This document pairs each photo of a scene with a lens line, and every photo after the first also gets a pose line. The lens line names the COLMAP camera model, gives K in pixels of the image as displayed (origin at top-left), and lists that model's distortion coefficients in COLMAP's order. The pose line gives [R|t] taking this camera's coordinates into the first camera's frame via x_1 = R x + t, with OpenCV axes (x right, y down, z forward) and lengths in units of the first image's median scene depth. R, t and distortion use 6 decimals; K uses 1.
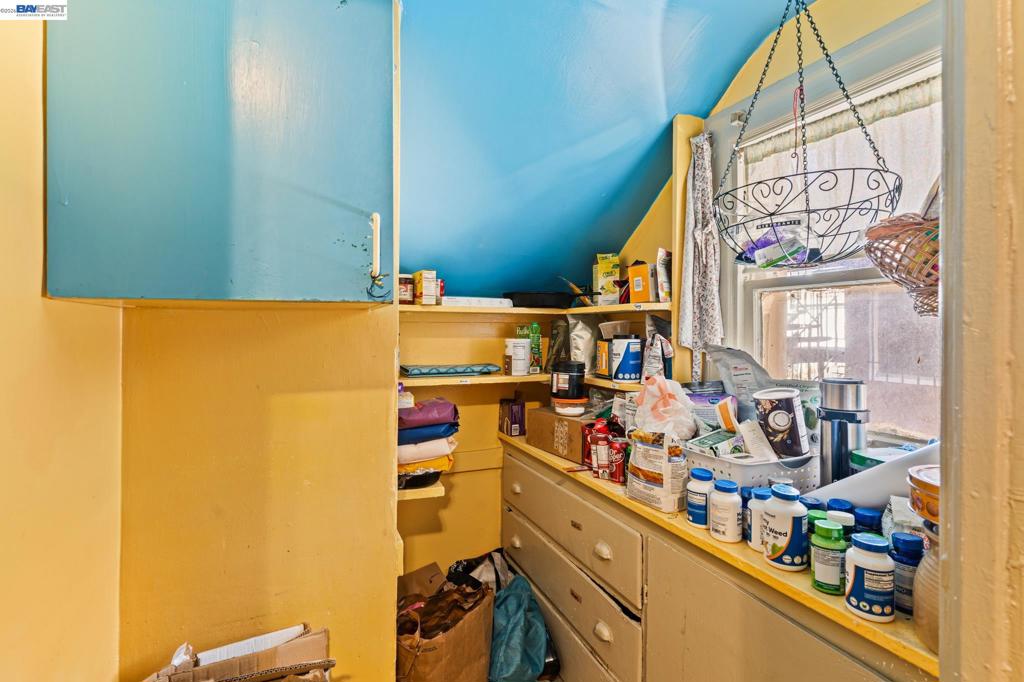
lens RADIAL K [[496.0, 0, 511.4], [0, 496.0, 332.5], [0, 0, 1]] dist [-0.000287, 0.000533]
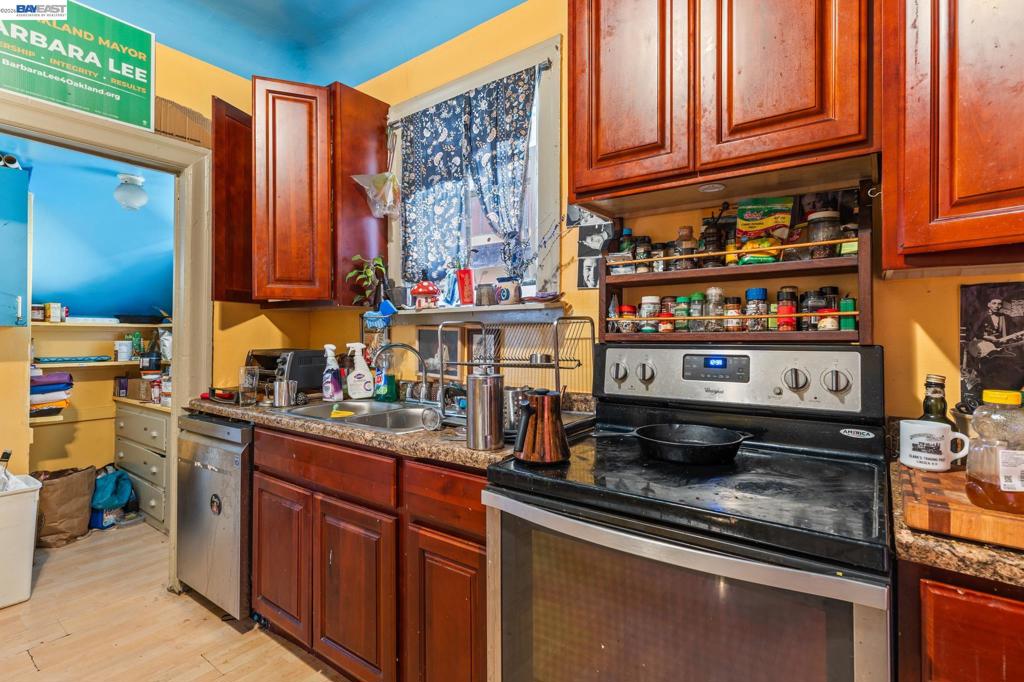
lens RADIAL K [[496.0, 0, 511.4], [0, 496.0, 332.5], [0, 0, 1]] dist [-0.000287, 0.000533]
pose [[0.860817, 0.002366, 0.508910, 0.335300], [0.003752, 0.999932, -0.010997, 0.008010], [-0.508901, 0.011376, 0.860750, -1.362304]]
